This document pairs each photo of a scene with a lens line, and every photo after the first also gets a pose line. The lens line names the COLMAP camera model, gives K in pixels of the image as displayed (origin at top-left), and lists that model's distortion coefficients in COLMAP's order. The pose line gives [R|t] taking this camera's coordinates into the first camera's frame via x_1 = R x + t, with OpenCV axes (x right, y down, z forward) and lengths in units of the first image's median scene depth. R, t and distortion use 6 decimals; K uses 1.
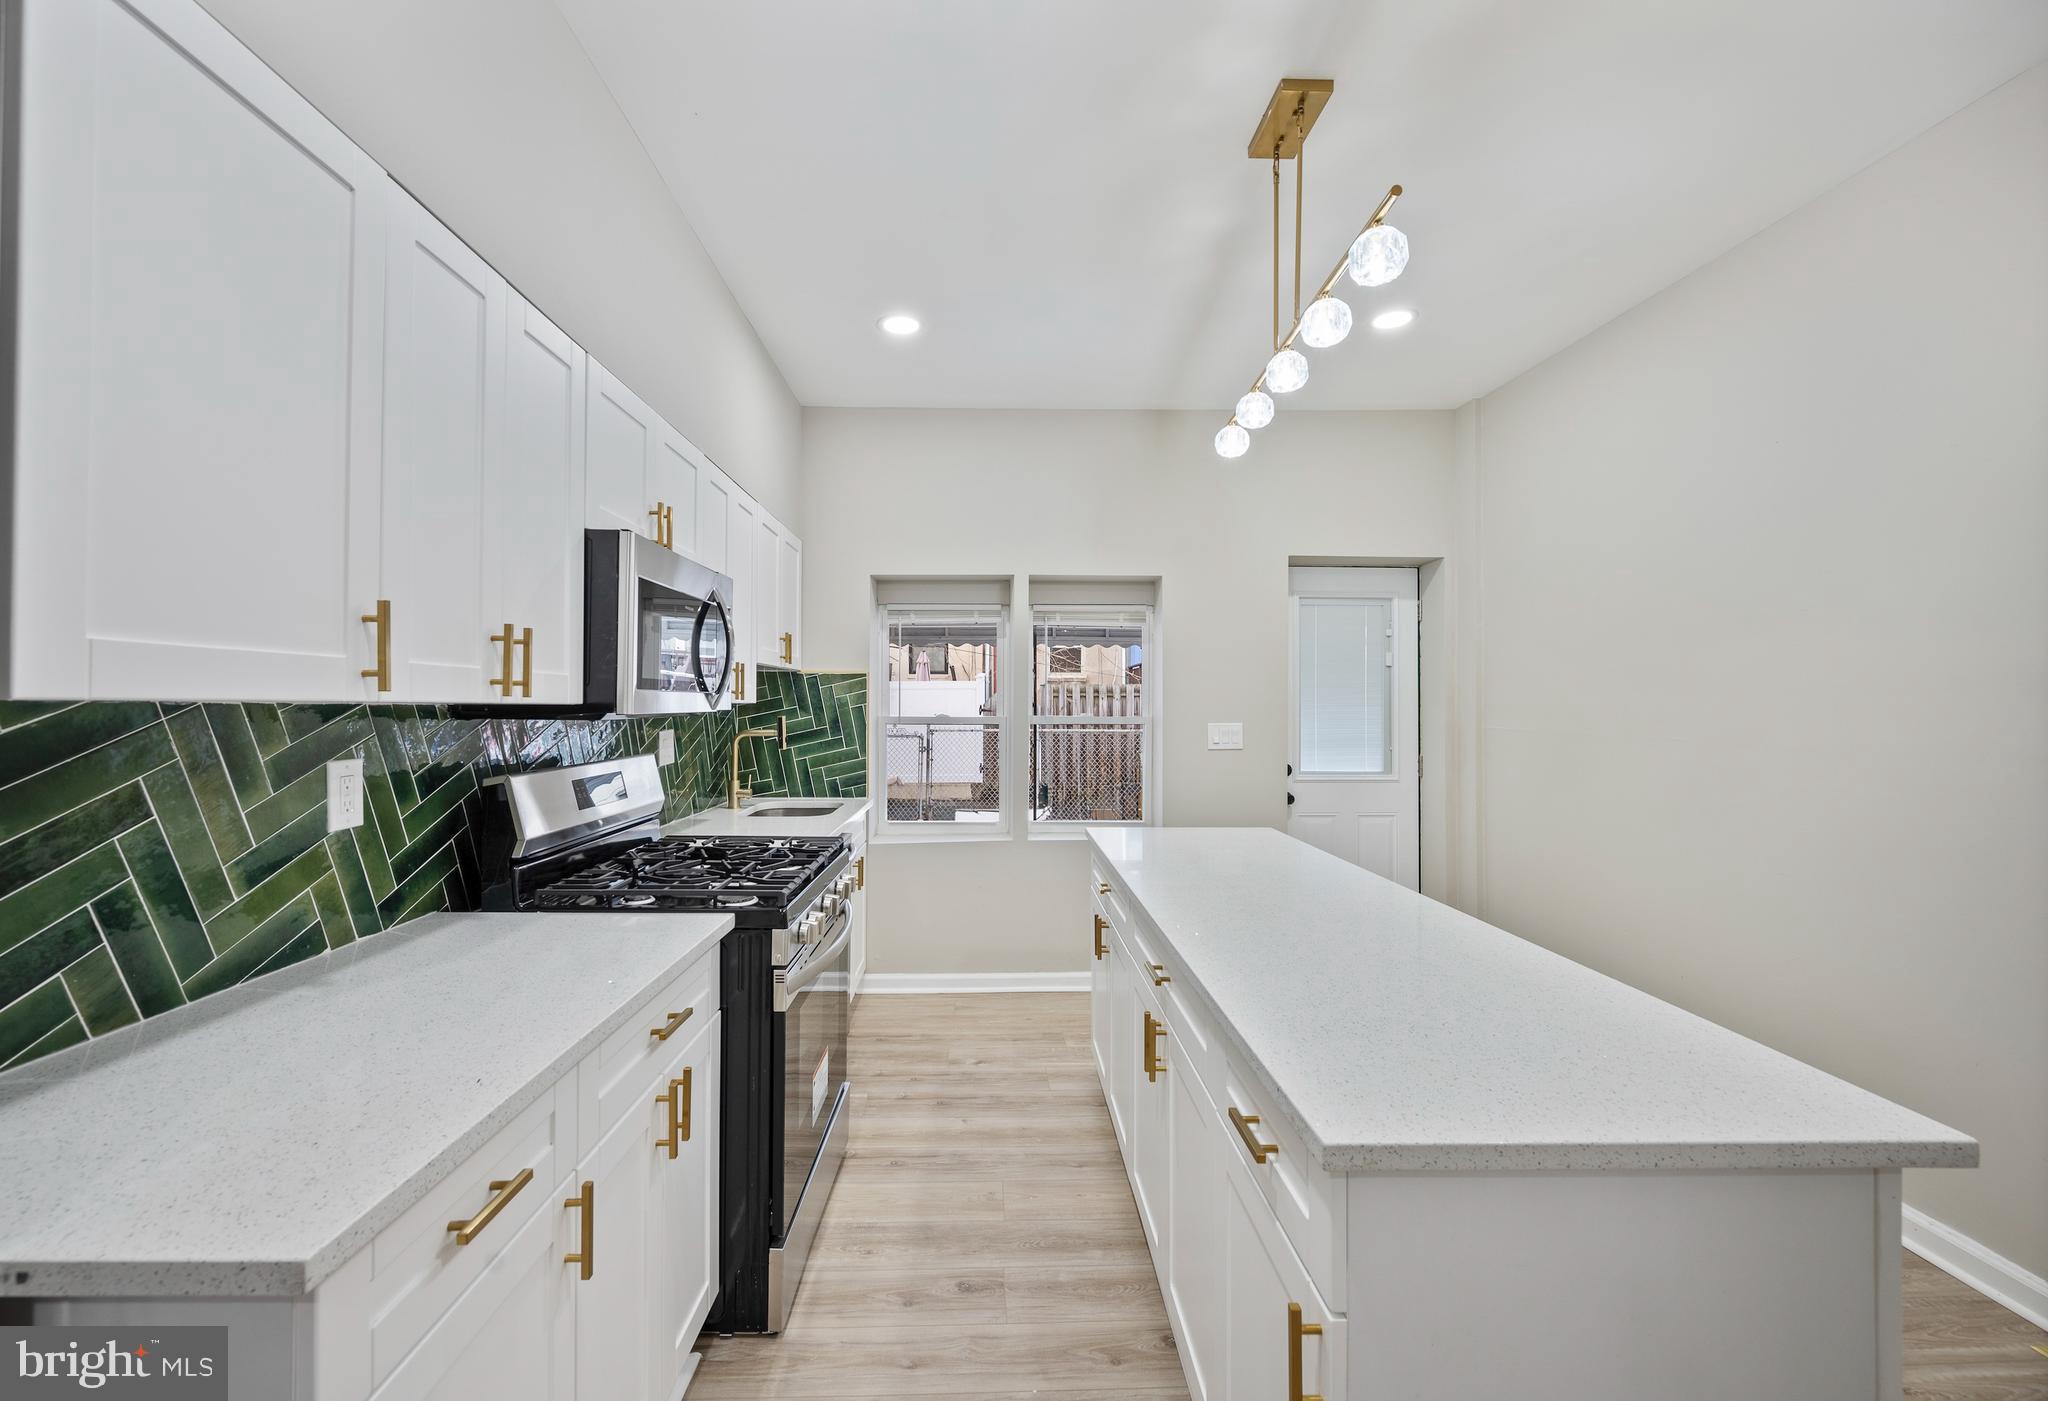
lens RADIAL K [[839.0, 0, 996.1], [0, 839.0, 706.2], [0, 0, 1]] dist [-0.001481, 0.000138]
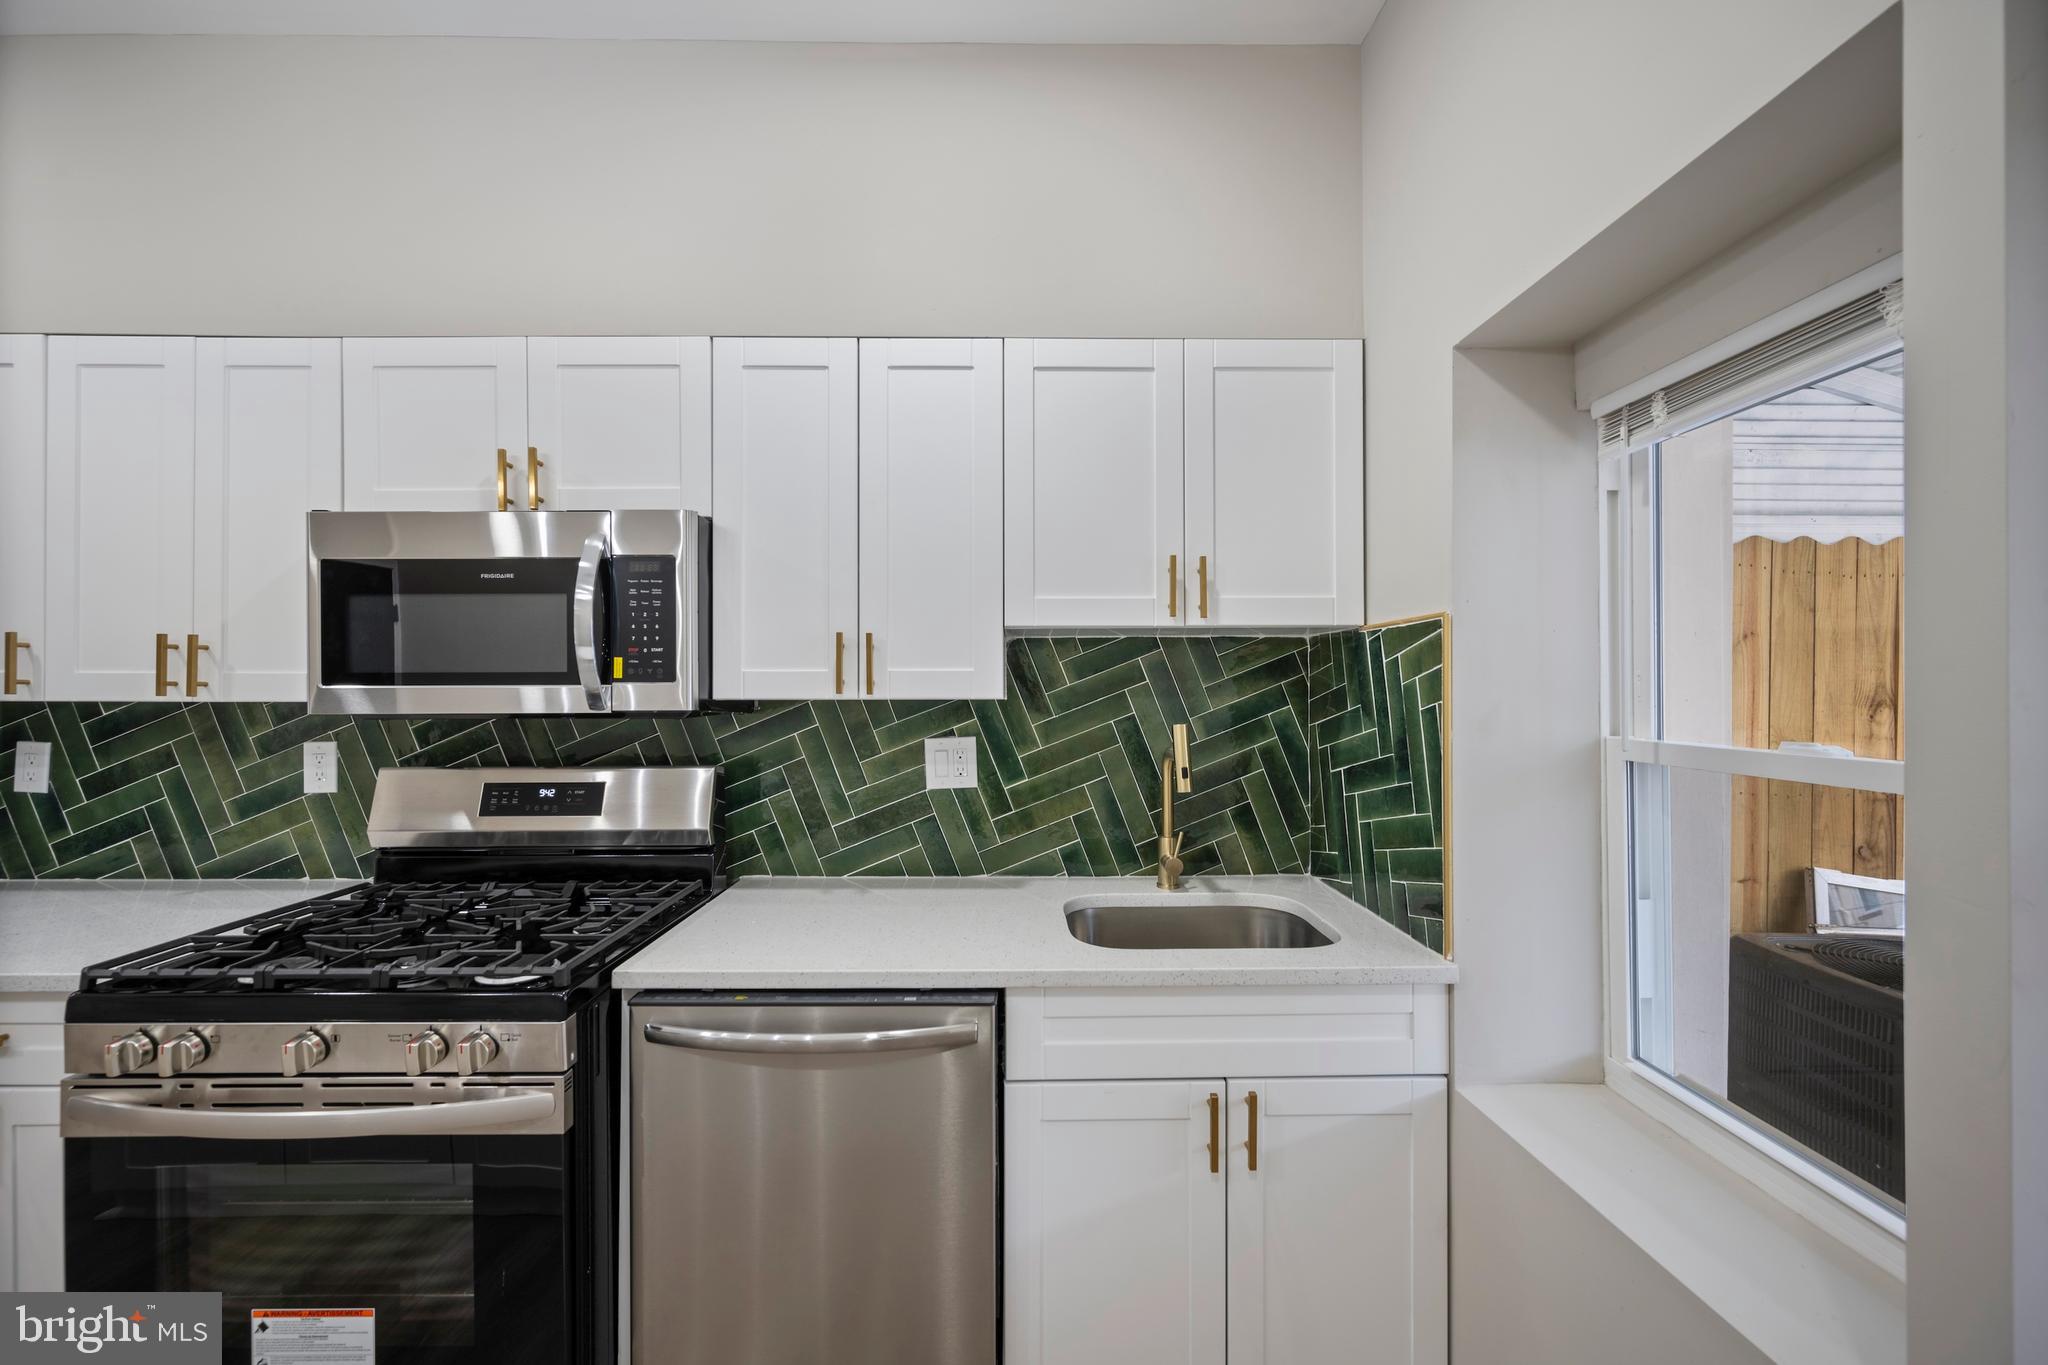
lens RADIAL K [[791.3, 0, 1018.0], [0, 791.3, 676.7], [0, 0, 1]] dist [-0.001146, -0.000127]
pose [[-0.004173, -0.011441, -0.999926, 0.269877], [0.000137, 0.999935, -0.011442, -0.014166], [0.999991, -0.000185, -0.004172, 1.163983]]
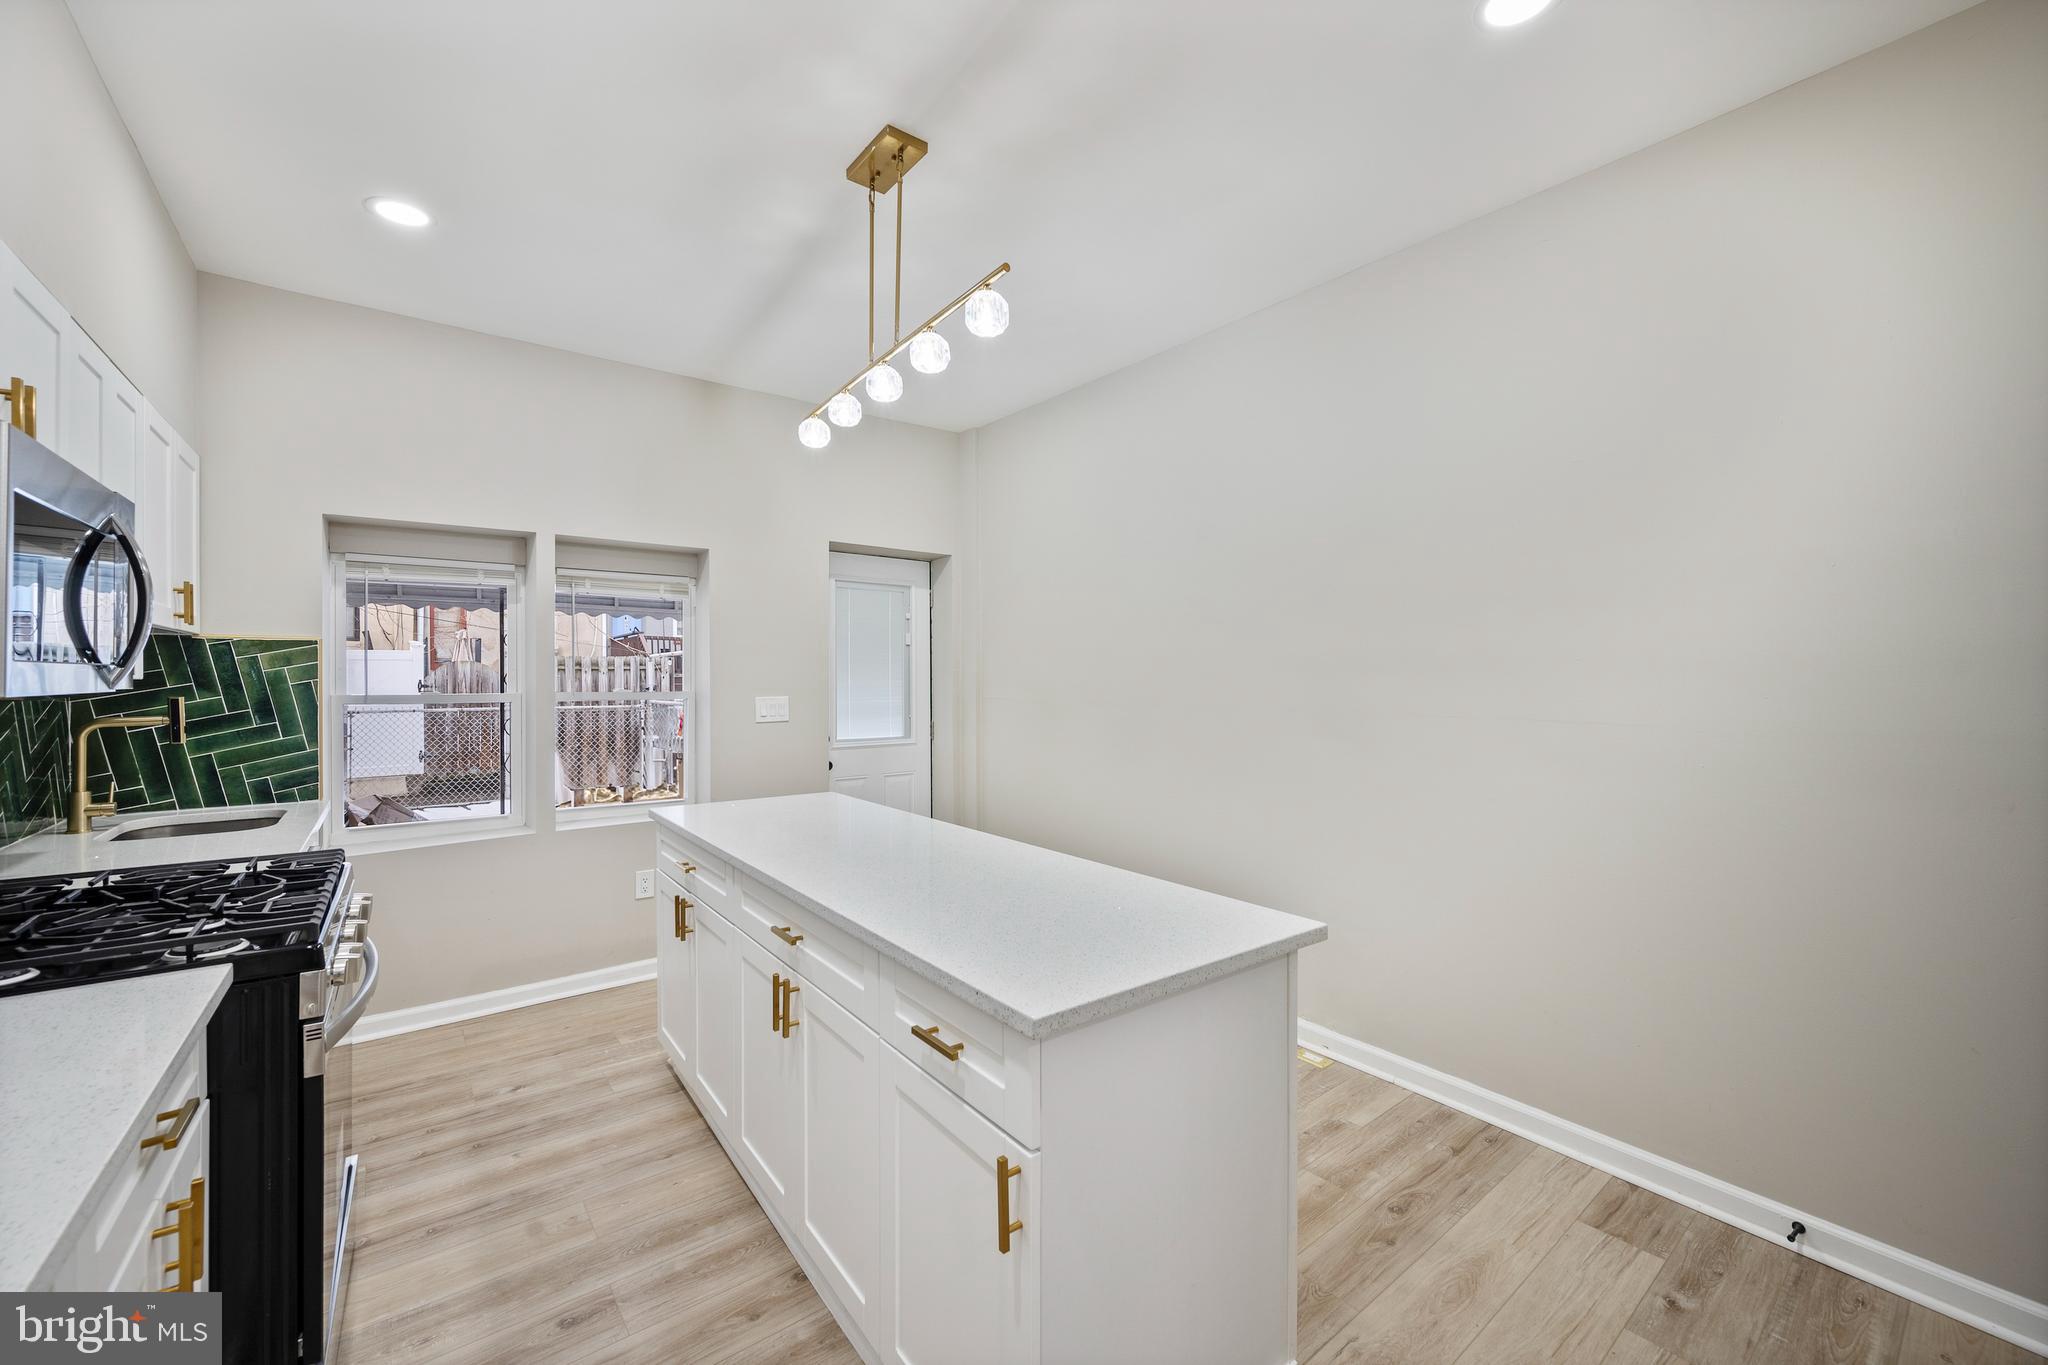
lens RADIAL K [[815.5, 0, 1029.9], [0, 815.5, 689.0], [0, 0, 1]] dist [-0.000940, -0.000354]
pose [[0.800026, -0.011244, 0.599861, -0.113572], [0.004414, 0.999908, 0.012856, -0.001046], [-0.599950, -0.007638, 0.800001, 0.000727]]
